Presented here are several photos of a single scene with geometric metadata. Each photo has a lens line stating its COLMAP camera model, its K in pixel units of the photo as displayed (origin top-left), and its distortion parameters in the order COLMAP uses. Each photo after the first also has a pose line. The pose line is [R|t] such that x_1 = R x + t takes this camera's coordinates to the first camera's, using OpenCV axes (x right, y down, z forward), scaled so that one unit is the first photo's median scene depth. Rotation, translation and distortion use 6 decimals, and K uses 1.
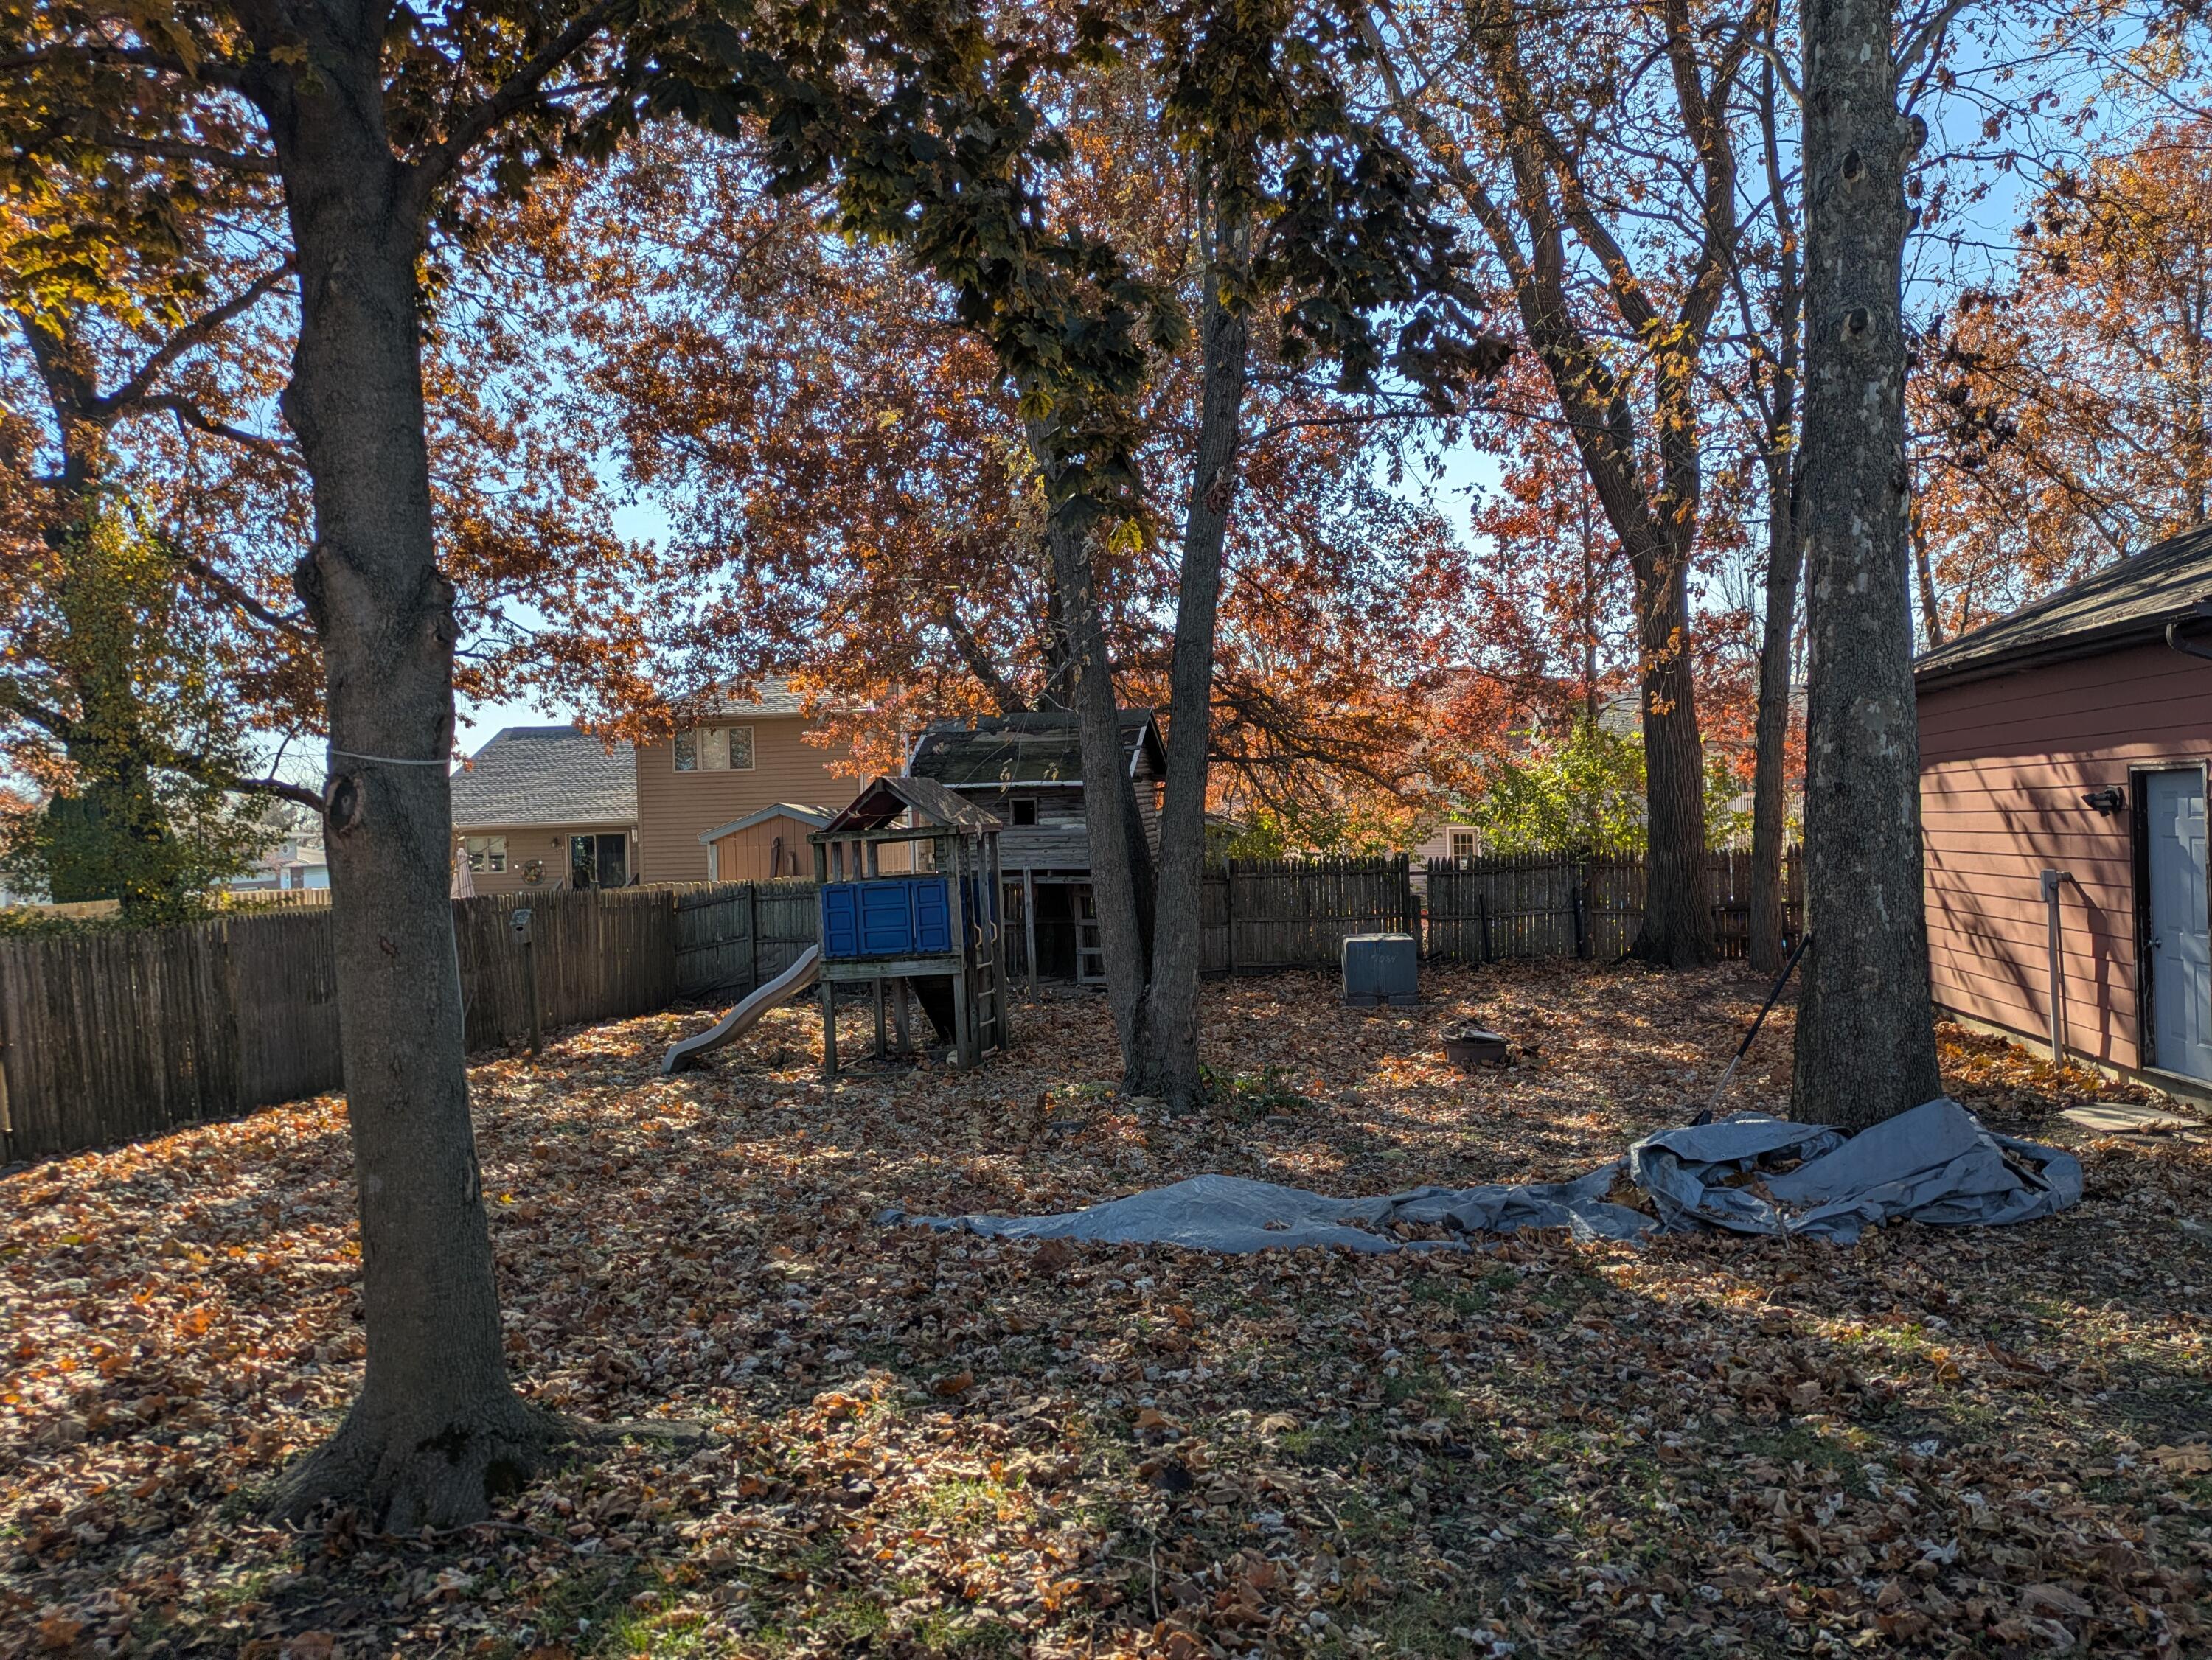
lens RADIAL K [[1547.1, 0, 1103.9], [0, 1547.1, 786.8], [0, 0, 1]] dist [-0.012296, -0.007482]
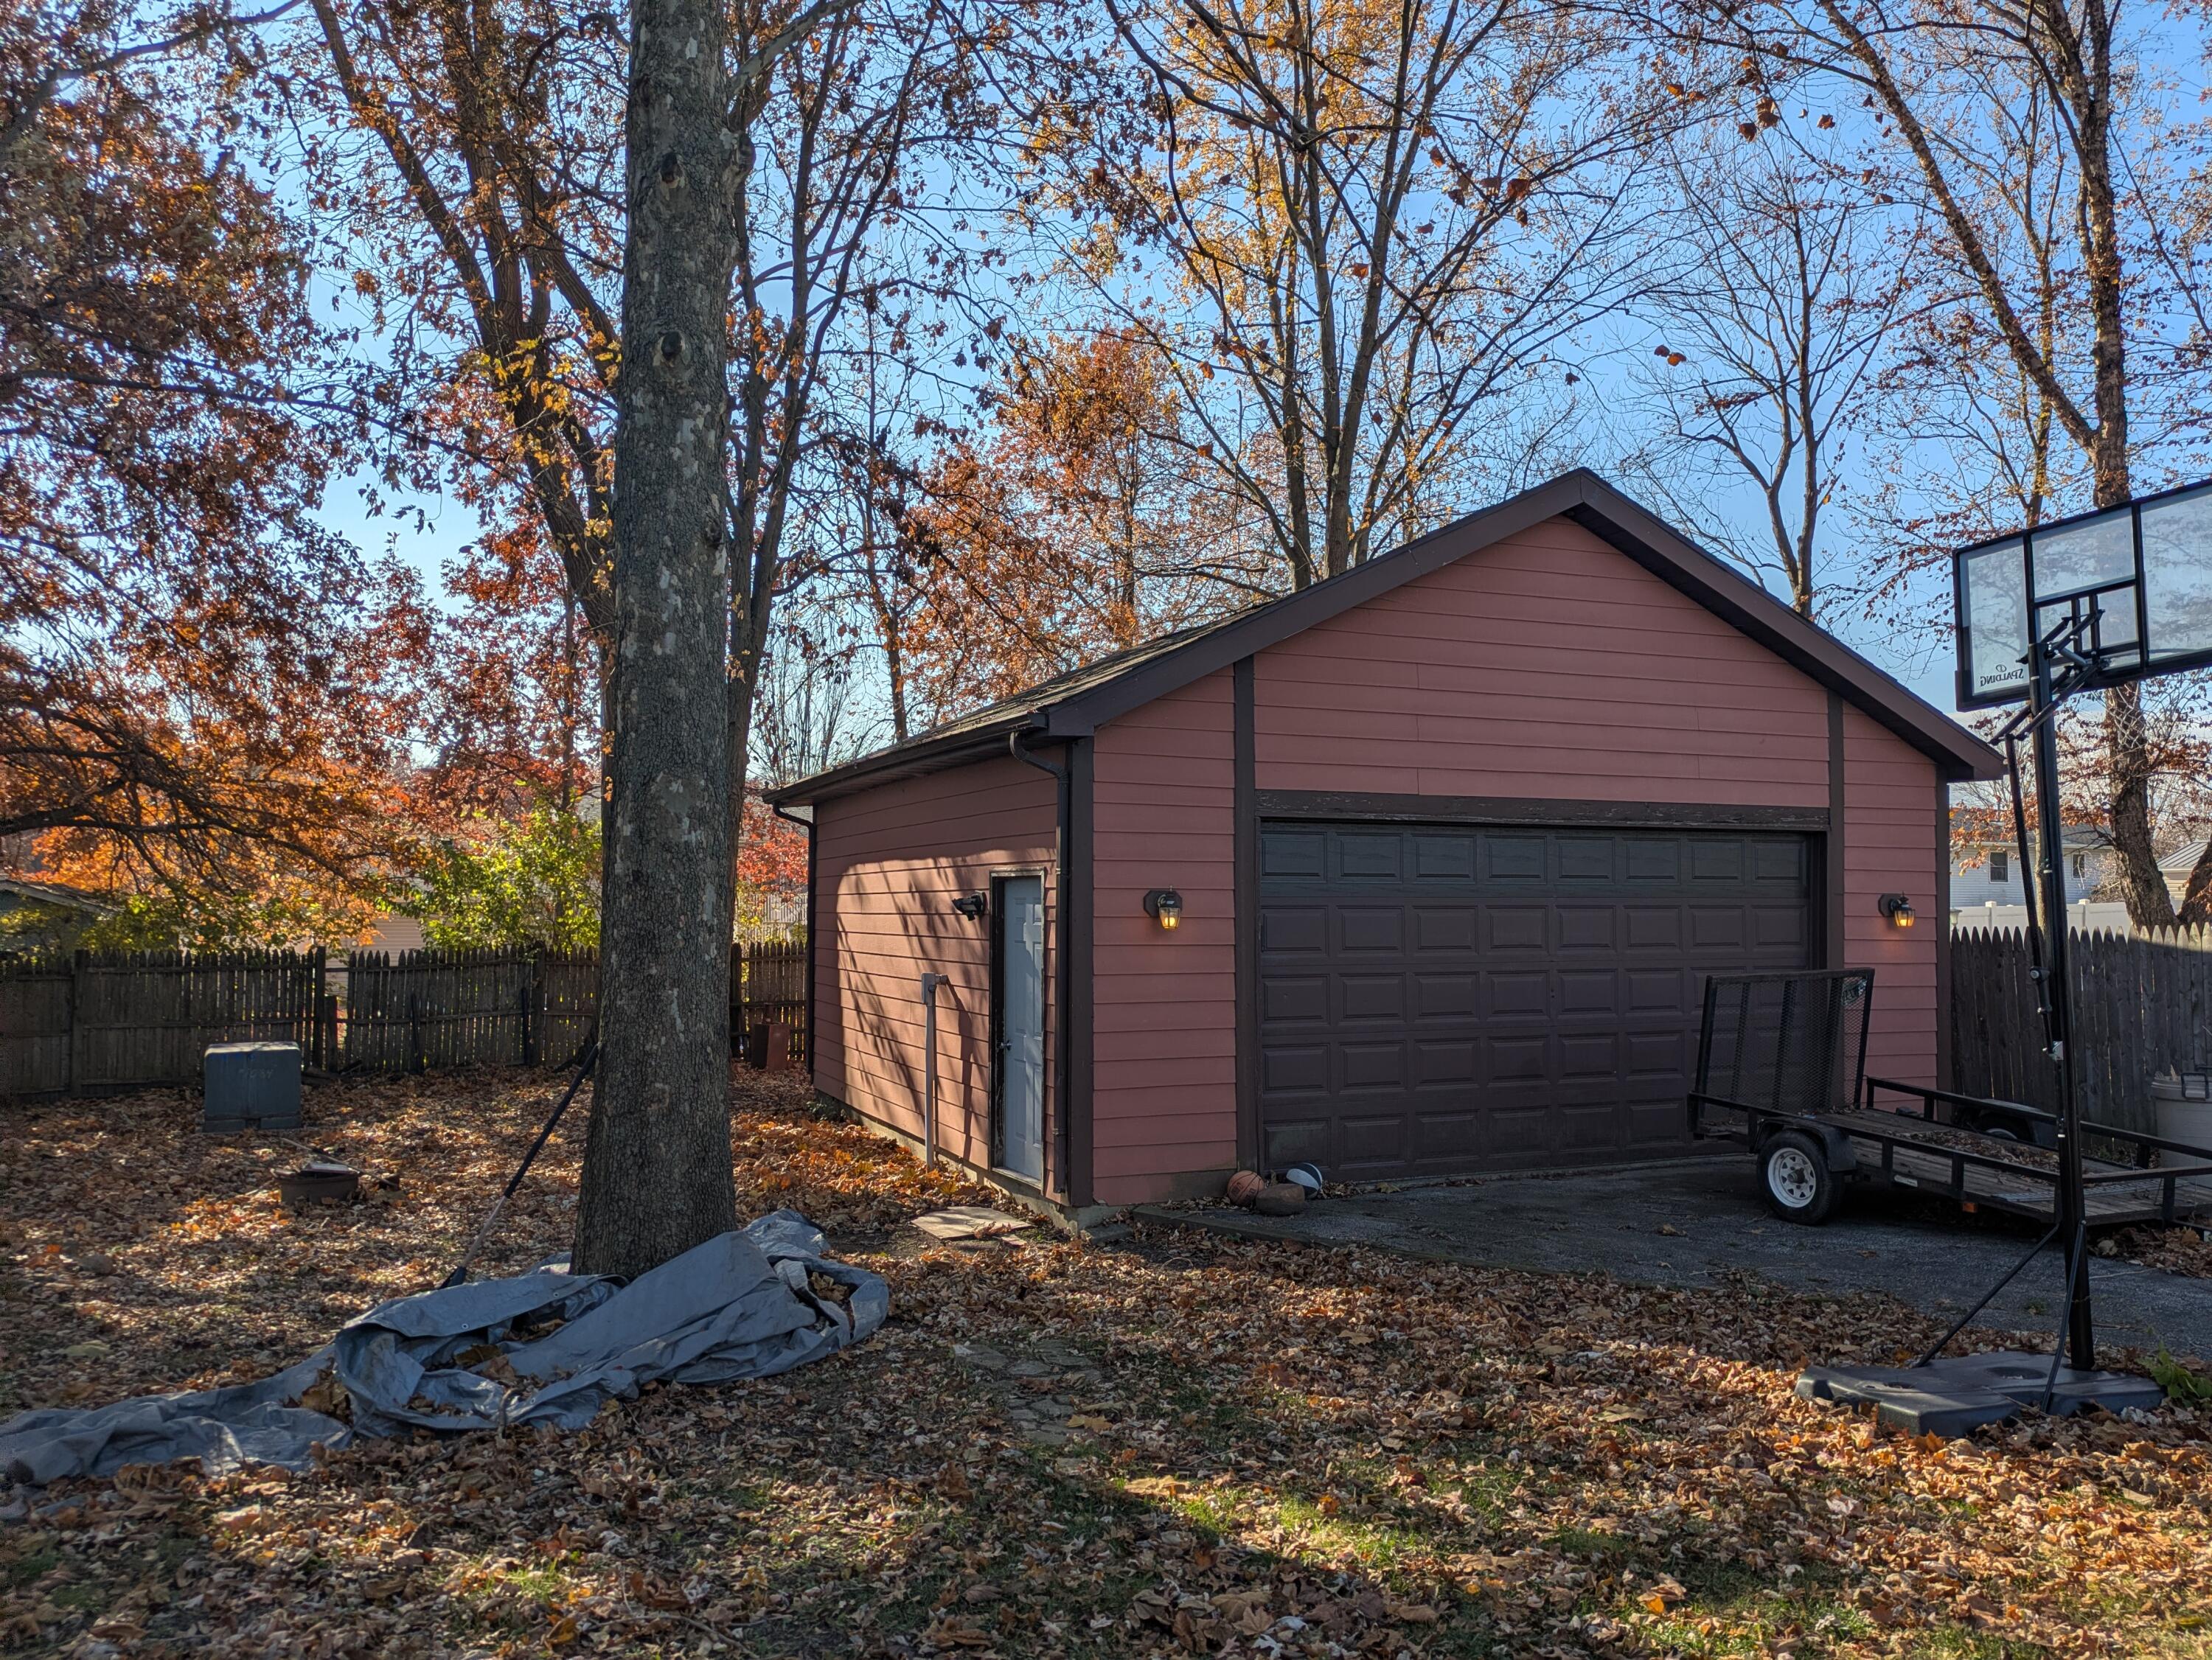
lens RADIAL K [[1547.1, 0, 1103.9], [0, 1547.1, 786.8], [0, 0, 1]] dist [-0.012296, -0.007482]
pose [[0.832751, 0.072136, 0.548928, 0.145863], [-0.037558, 0.996552, -0.073982, 0.003344], [-0.552372, 0.040992, 0.832589, 0.087919]]
